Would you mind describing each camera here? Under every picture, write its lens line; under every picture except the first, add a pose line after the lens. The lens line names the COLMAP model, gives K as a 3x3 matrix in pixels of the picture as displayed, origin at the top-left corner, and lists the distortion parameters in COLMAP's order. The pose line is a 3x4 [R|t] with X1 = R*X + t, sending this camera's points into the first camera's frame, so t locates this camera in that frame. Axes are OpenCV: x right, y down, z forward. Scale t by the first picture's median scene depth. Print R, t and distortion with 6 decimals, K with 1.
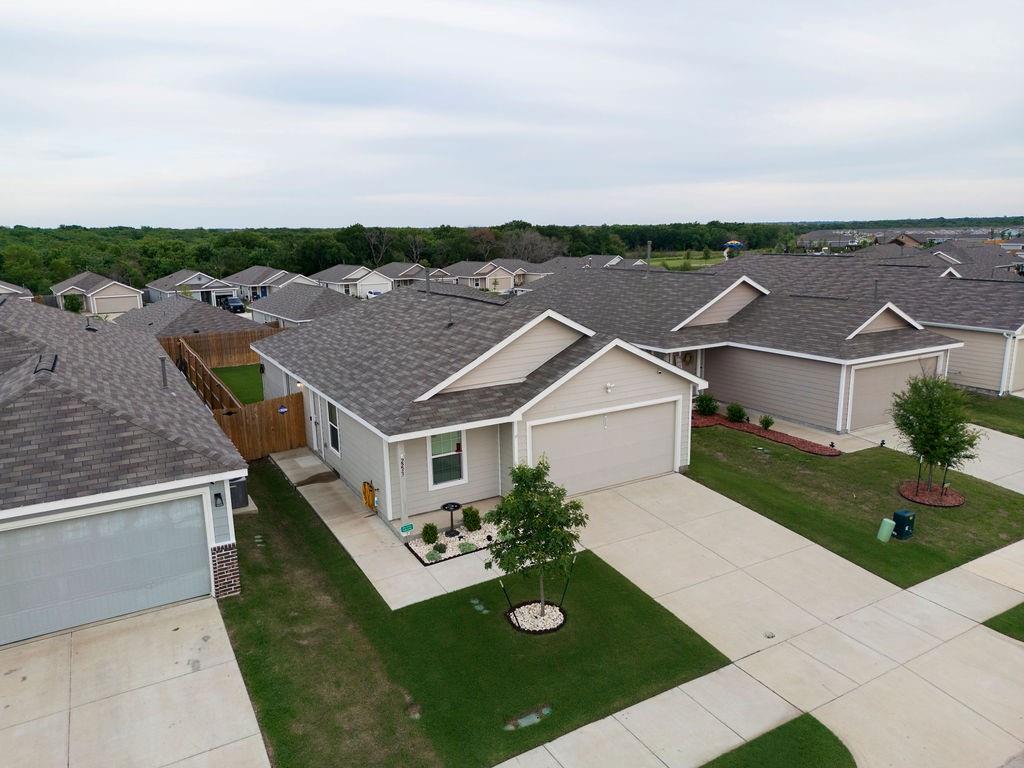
lens RADIAL K [[718.1, 0, 510.4], [0, 718.1, 382.9], [0, 0, 1]] dist [0.081584, -0.081925]
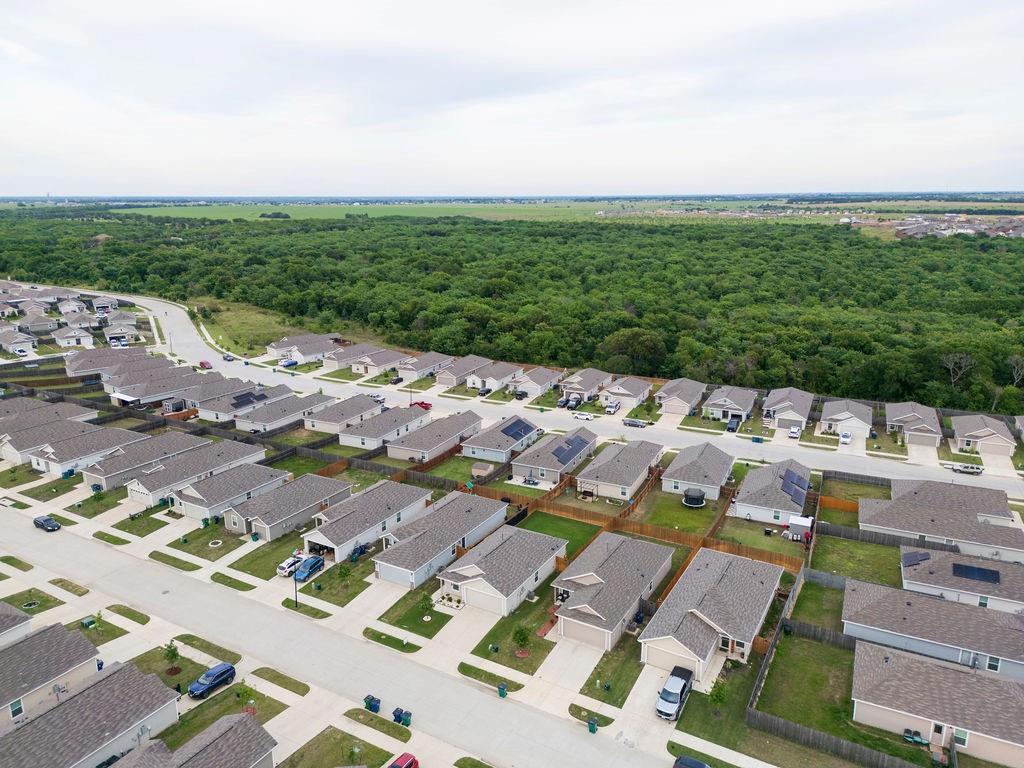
lens RADIAL K [[718.1, 0, 510.4], [0, 718.1, 382.9], [0, 0, 1]] dist [0.081584, -0.081925]
pose [[0.492620, 0.230332, -0.839210, 4.481315], [-0.182803, 0.970210, 0.158981, -2.384064], [0.850829, 0.075093, 0.520050, -1.495563]]
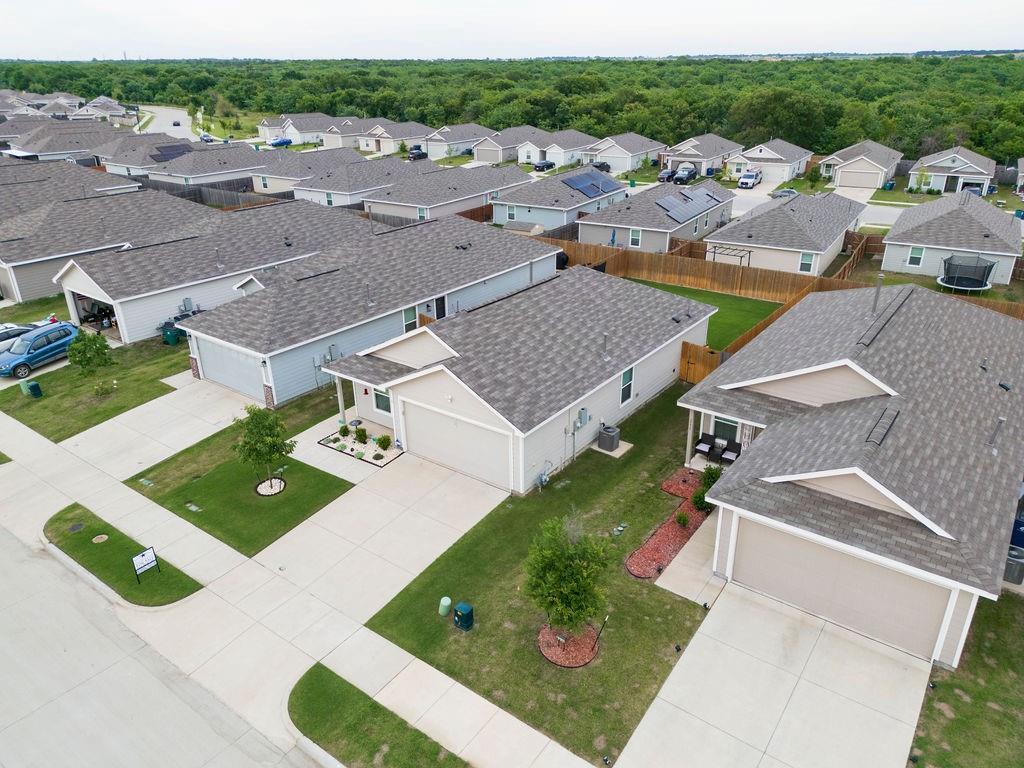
lens RADIAL K [[718.1, 0, 510.4], [0, 718.1, 382.9], [0, 0, 1]] dist [0.081584, -0.081925]
pose [[0.396597, 0.382298, -0.834601, 1.570038], [-0.189800, 0.923662, 0.332902, -0.591156], [0.898158, 0.026379, 0.438882, 0.678149]]
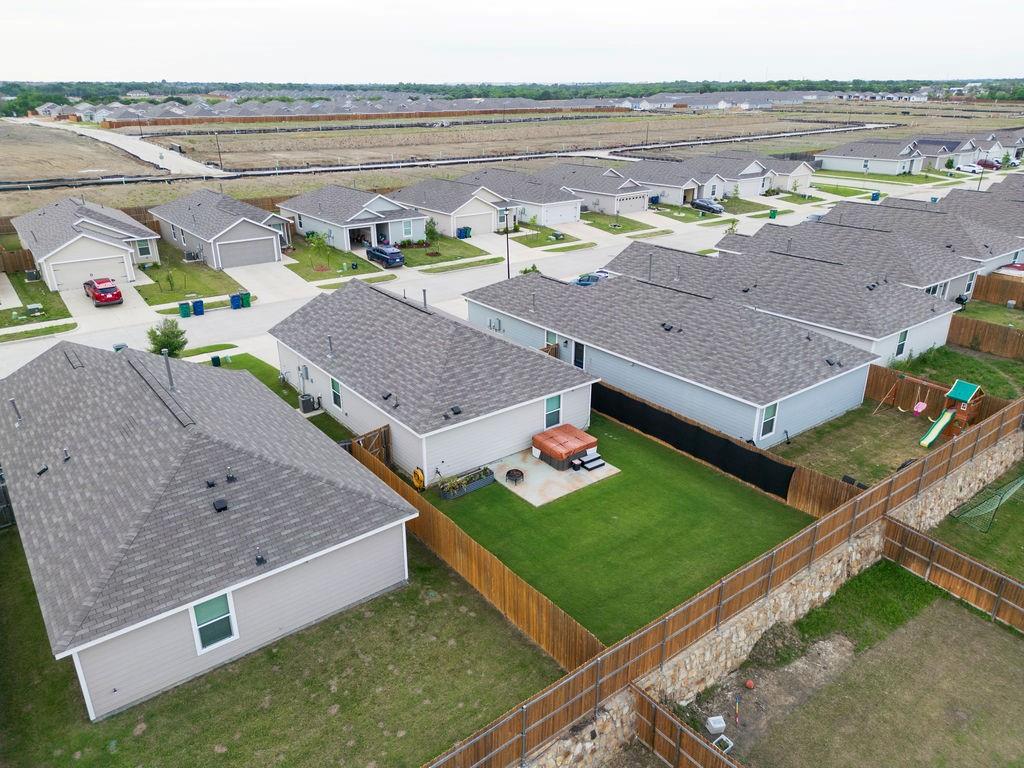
lens RADIAL K [[718.1, 0, 510.4], [0, 718.1, 382.9], [0, 0, 1]] dist [0.081584, -0.081925]
pose [[-0.990936, 0.065276, -0.117406, -0.167965], [-0.012665, 0.824705, 0.565421, -1.314829], [0.133734, 0.561783, -0.816404, 3.680696]]
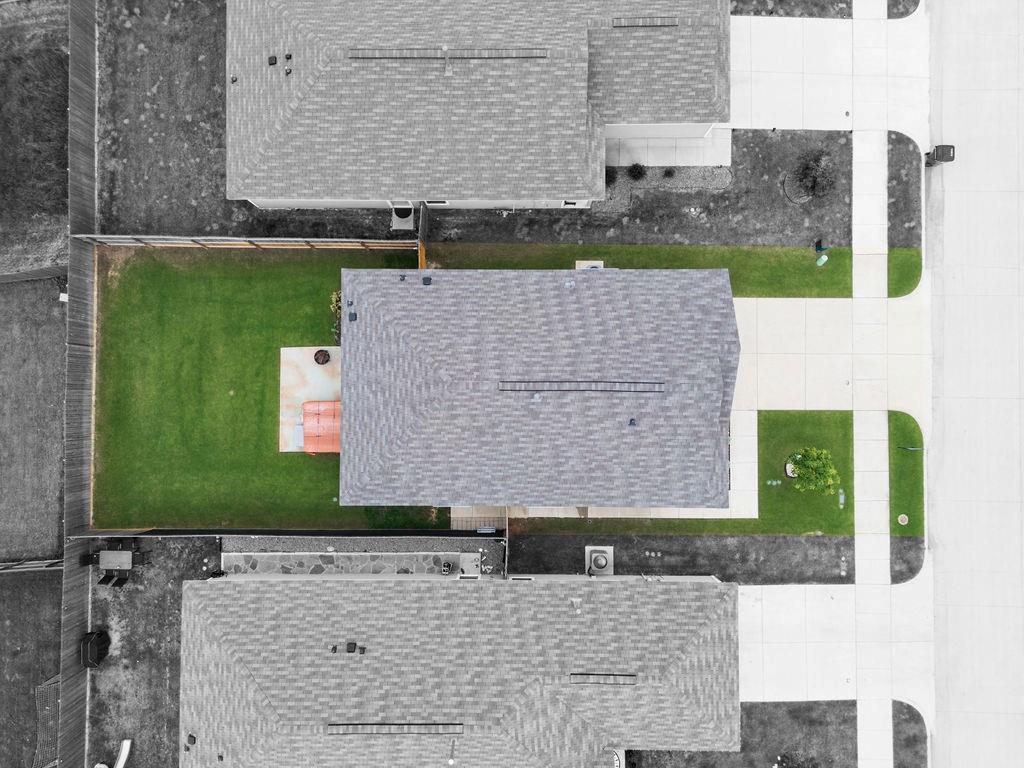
lens RADIAL K [[718.1, 0, 510.4], [0, 718.1, 382.9], [0, 0, 1]] dist [0.081584, -0.081925]
pose [[0.503530, -0.863387, 0.031940, -0.245601], [0.183153, 0.142798, 0.972658, -1.959629], [-0.844342, -0.483912, 0.230035, 1.260187]]
